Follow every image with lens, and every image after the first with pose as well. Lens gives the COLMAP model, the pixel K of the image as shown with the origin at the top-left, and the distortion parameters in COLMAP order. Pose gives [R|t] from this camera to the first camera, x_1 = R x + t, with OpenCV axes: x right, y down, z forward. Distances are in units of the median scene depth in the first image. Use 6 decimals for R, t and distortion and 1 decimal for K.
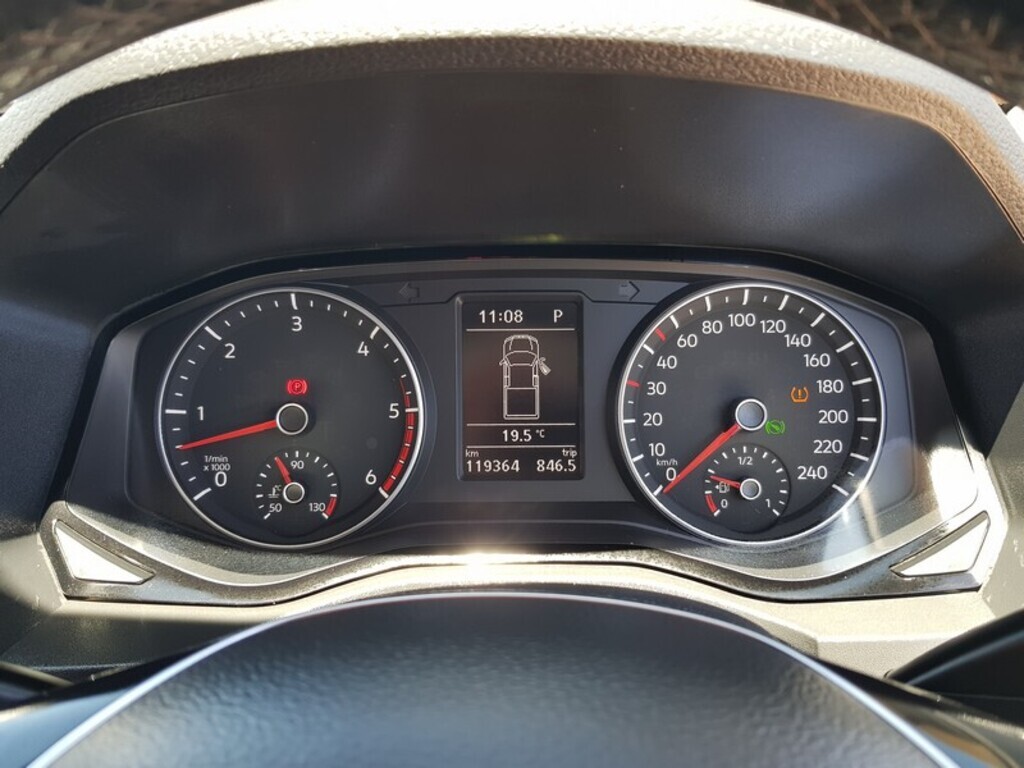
lens RADIAL K [[874.0, 0, 518.0], [0, 874.0, 387.8], [0, 0, 1]] dist [0.088480, -0.180989]
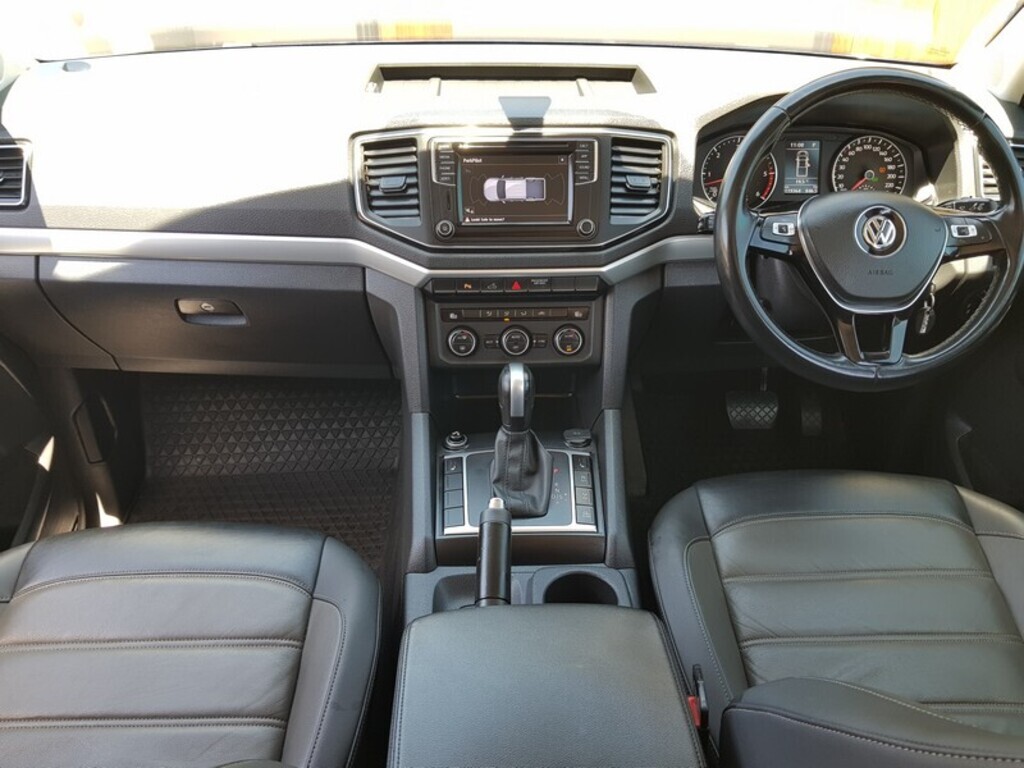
lens RADIAL K [[874.0, 0, 526.4], [0, 874.0, 393.2], [0, 0, 1]] dist [0.088480, -0.180989]
pose [[0.998037, -0.007096, 0.062223, -1.291059], [-0.003968, 0.984397, 0.175918, 0.266574], [-0.062501, -0.175820, 0.982436, -2.460643]]
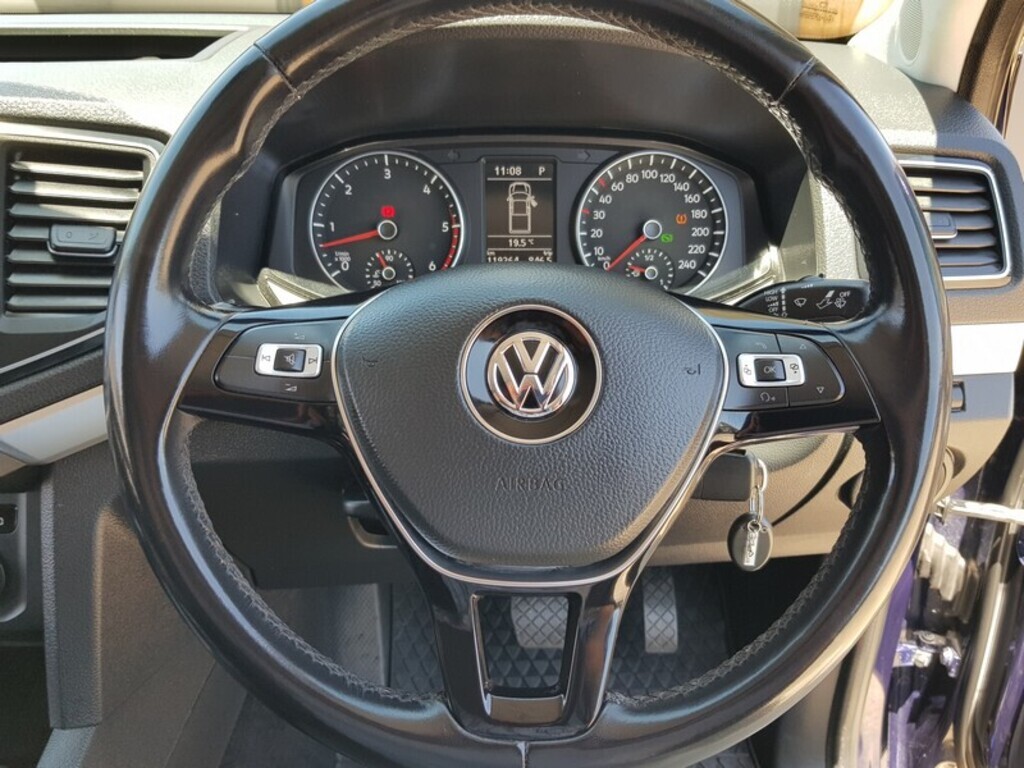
lens RADIAL K [[874.0, 0, 511.9], [0, 874.0, 385.5], [0, 0, 1]] dist [0.088480, -0.180989]
pose [[0.999549, 0.003226, 0.029869, -0.062352], [-0.006230, 0.994866, 0.101005, 0.161033], [-0.029390, -0.101146, 0.994437, -0.734997]]
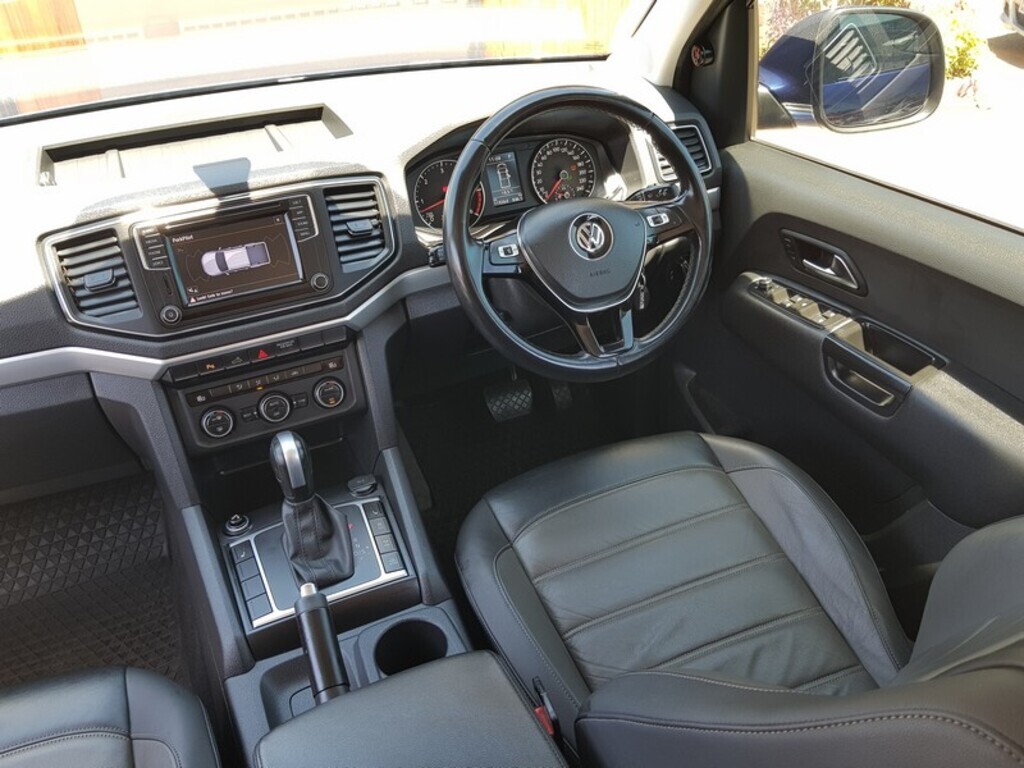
lens RADIAL K [[874.0, 0, 527.7], [0, 874.0, 384.9], [0, 0, 1]] dist [0.088480, -0.180989]
pose [[0.905998, -0.248318, 0.342791, -1.368233], [0.180430, 0.959142, 0.217925, 0.044640], [-0.382900, -0.135590, 0.913785, -2.467248]]
